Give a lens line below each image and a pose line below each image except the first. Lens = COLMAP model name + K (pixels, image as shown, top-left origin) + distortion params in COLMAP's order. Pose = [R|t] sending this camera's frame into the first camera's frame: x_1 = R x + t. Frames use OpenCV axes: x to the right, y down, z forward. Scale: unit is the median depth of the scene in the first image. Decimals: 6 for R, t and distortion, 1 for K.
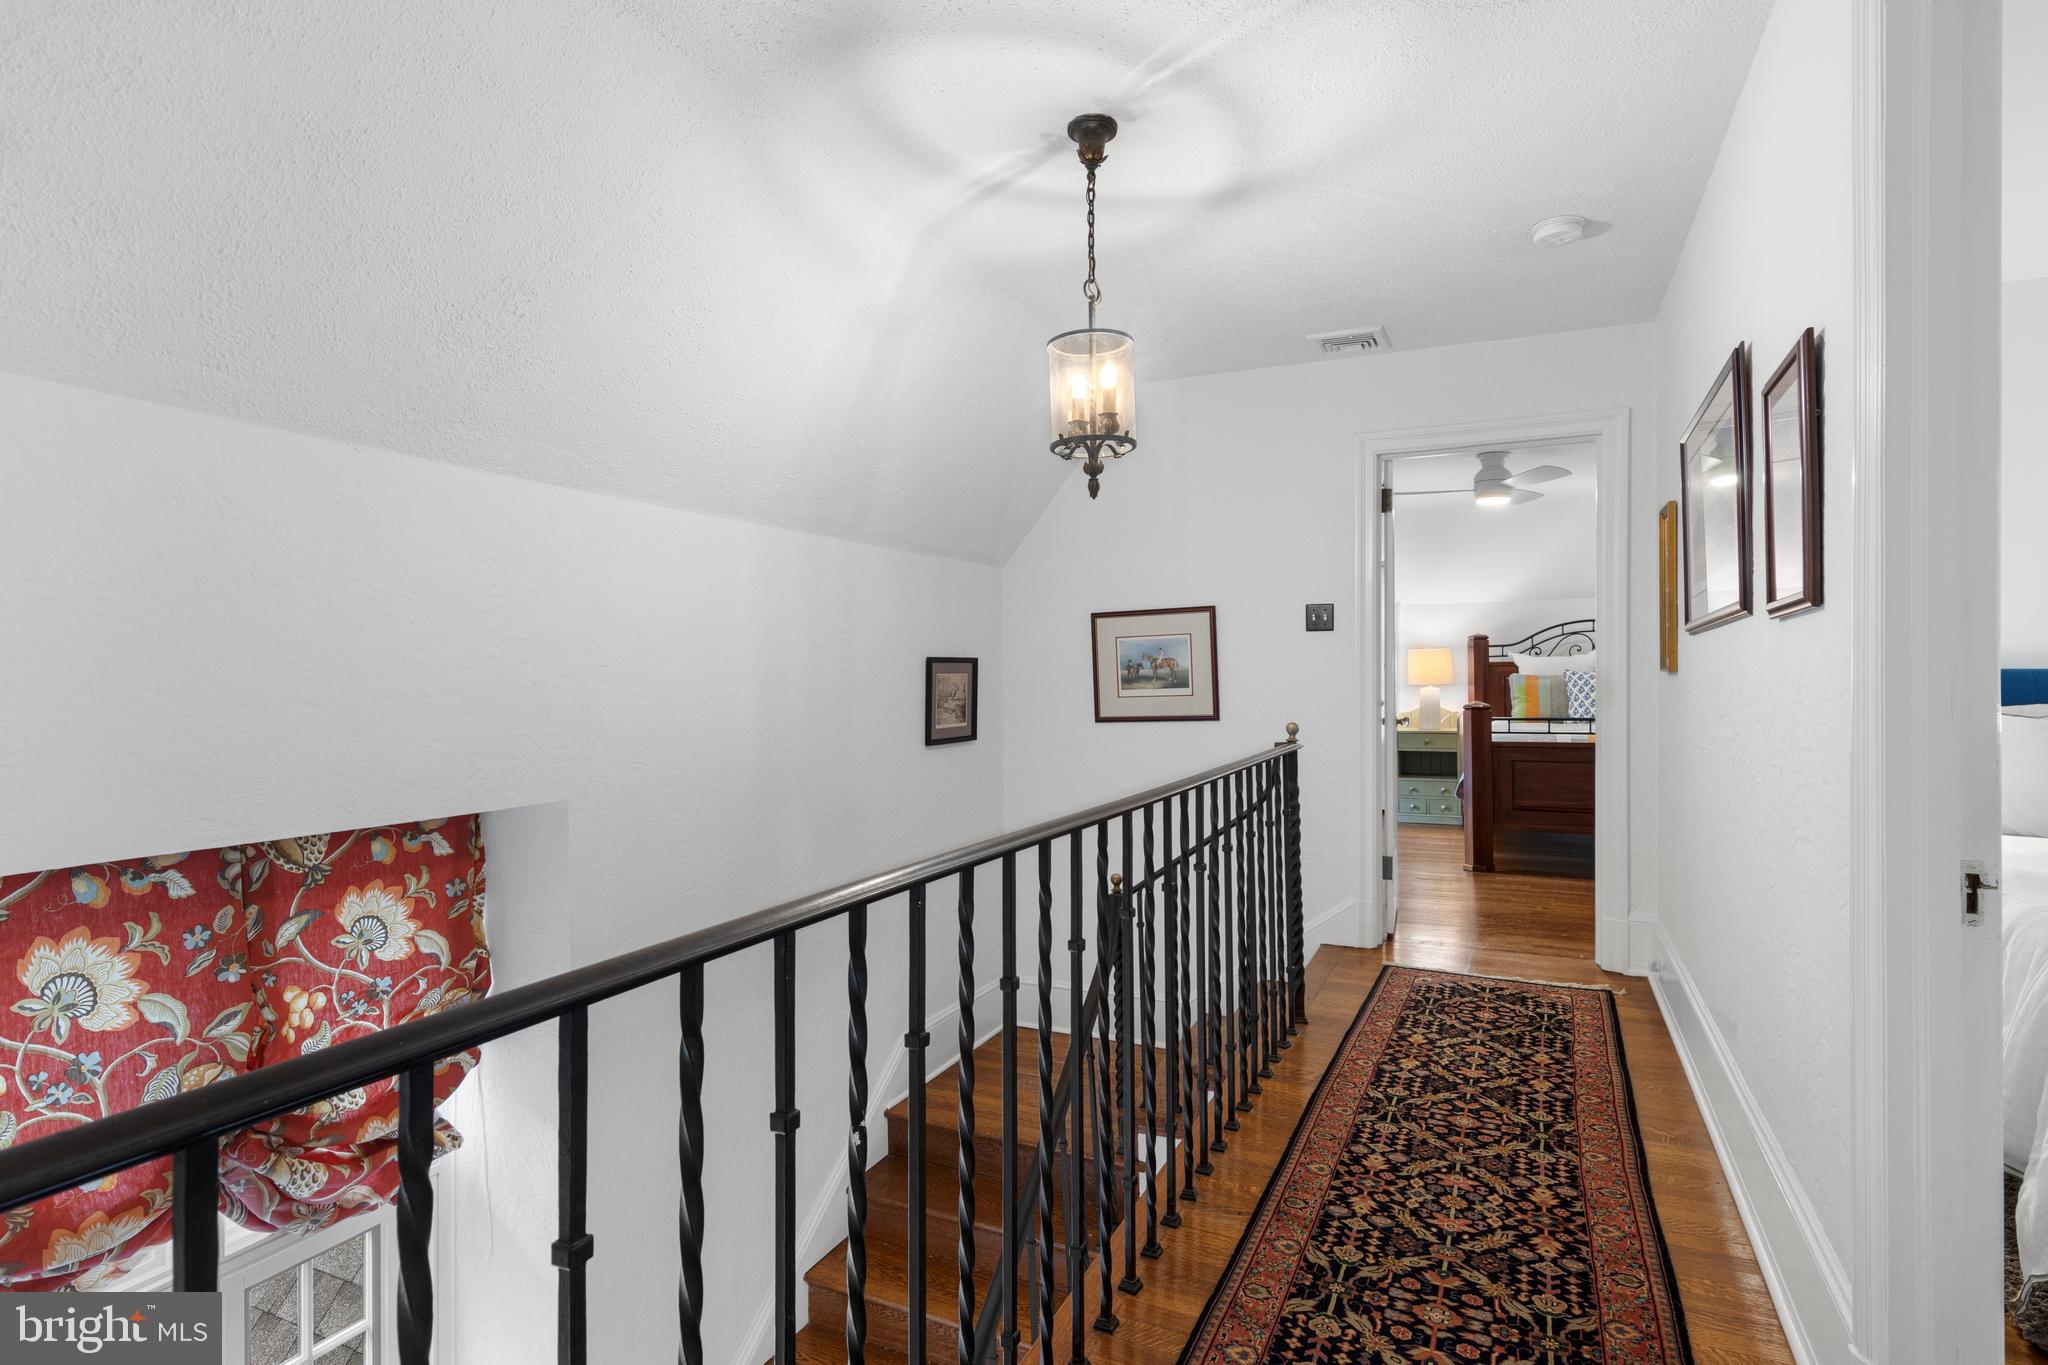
lens RADIAL K [[1043.2, 0, 1021.2], [0, 1043.2, 684.9], [0, 0, 1]] dist [0.002908, 0.000118]
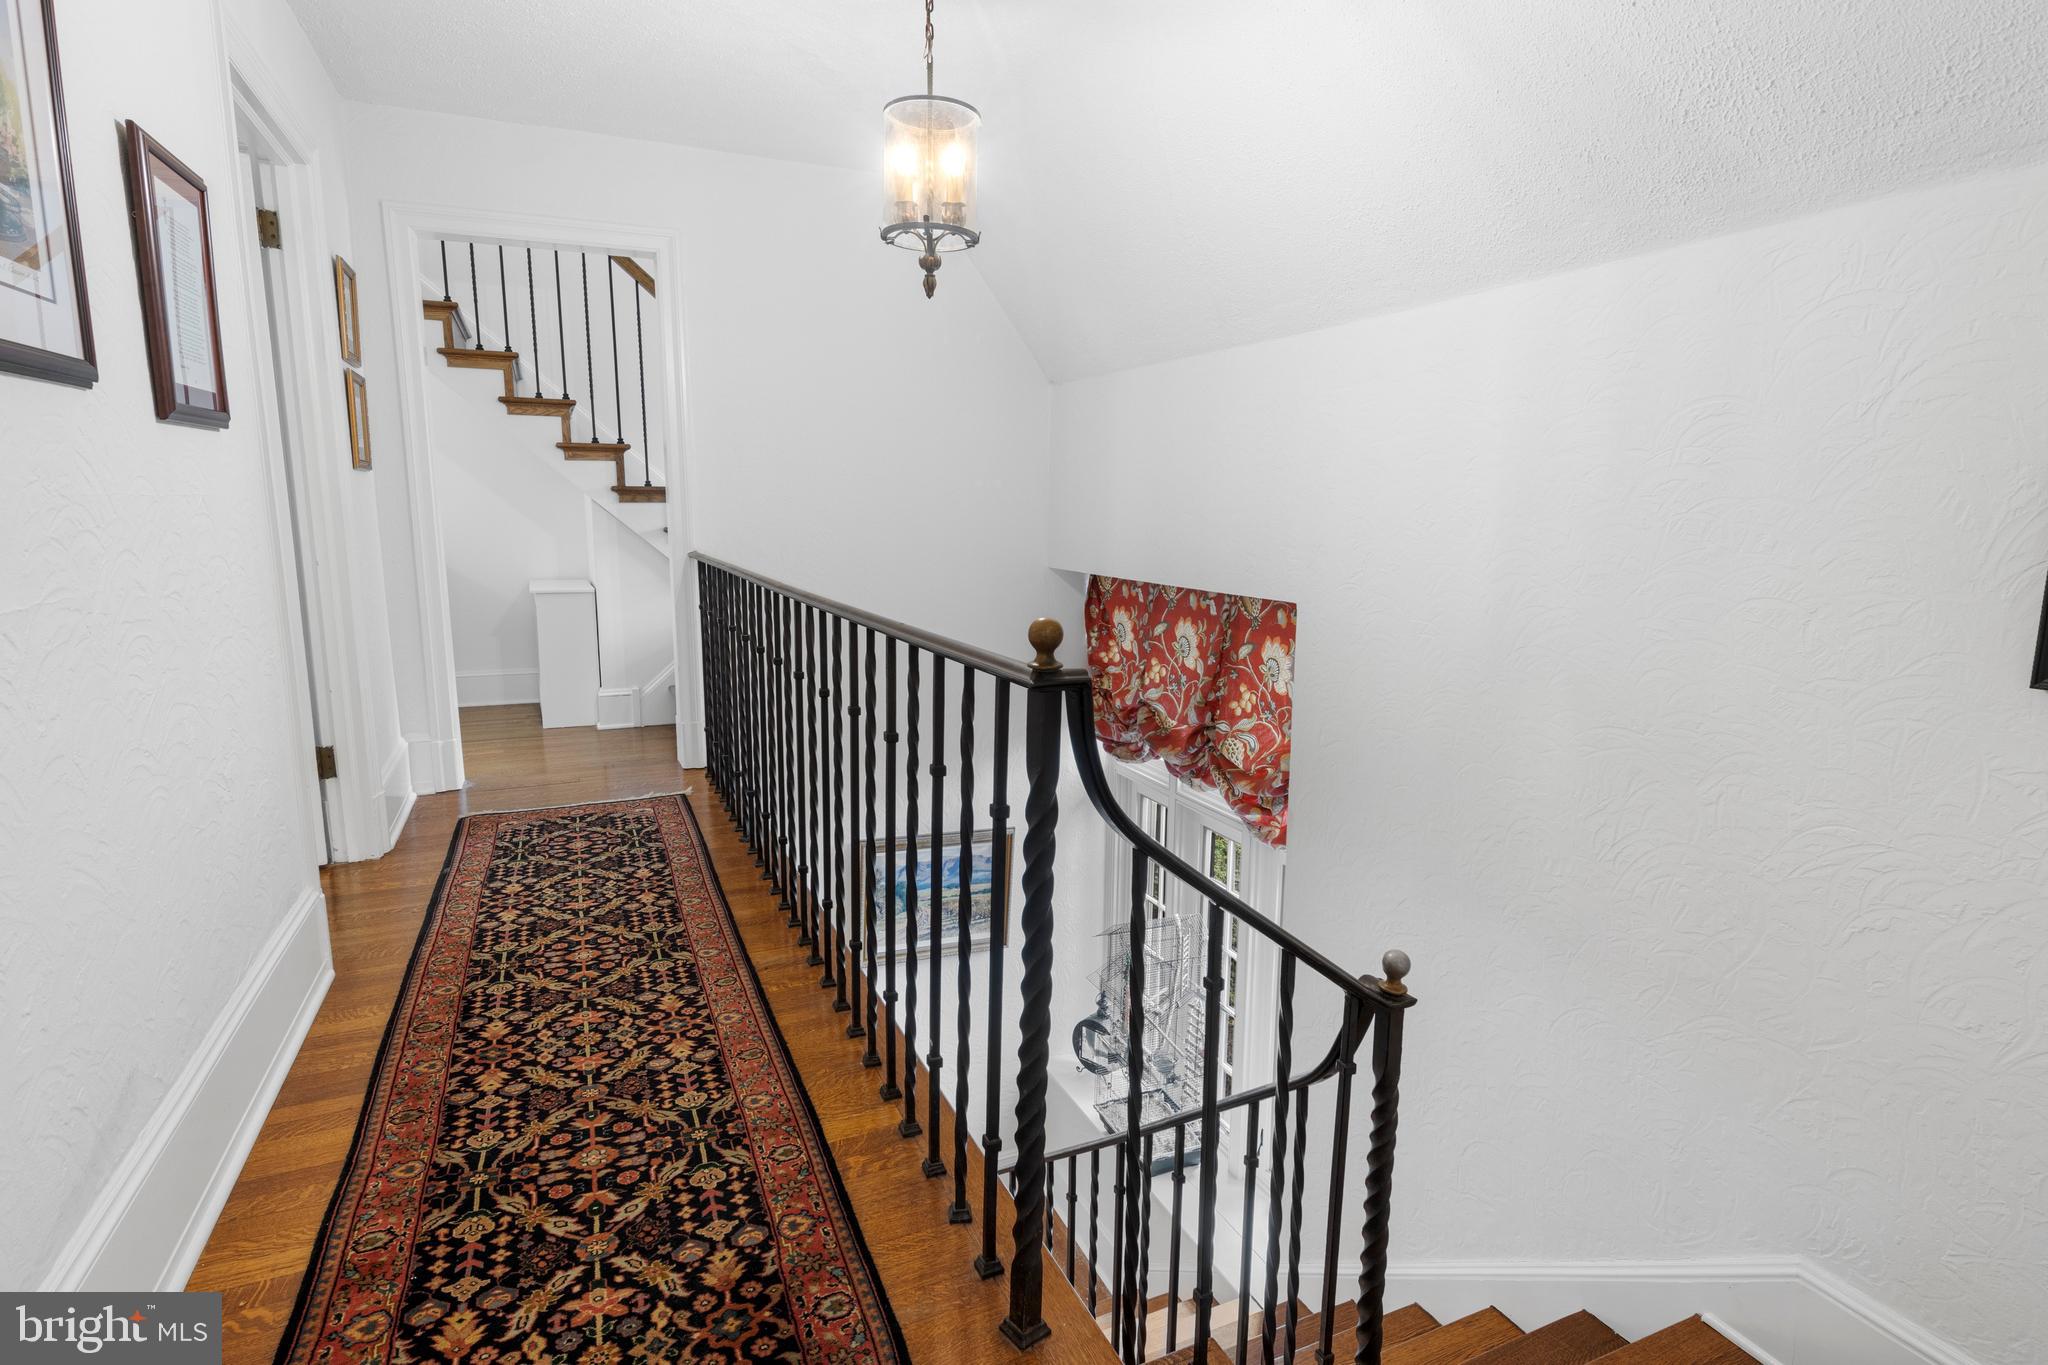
lens RADIAL K [[1043.2, 0, 1021.2], [0, 1043.2, 684.9], [0, 0, 1]] dist [0.002908, 0.000118]
pose [[-0.650538, 0.129014, -0.748435, 0.806678], [-0.012944, 0.983439, 0.180775, -0.010566], [0.759363, 0.127289, -0.638095, 1.818247]]
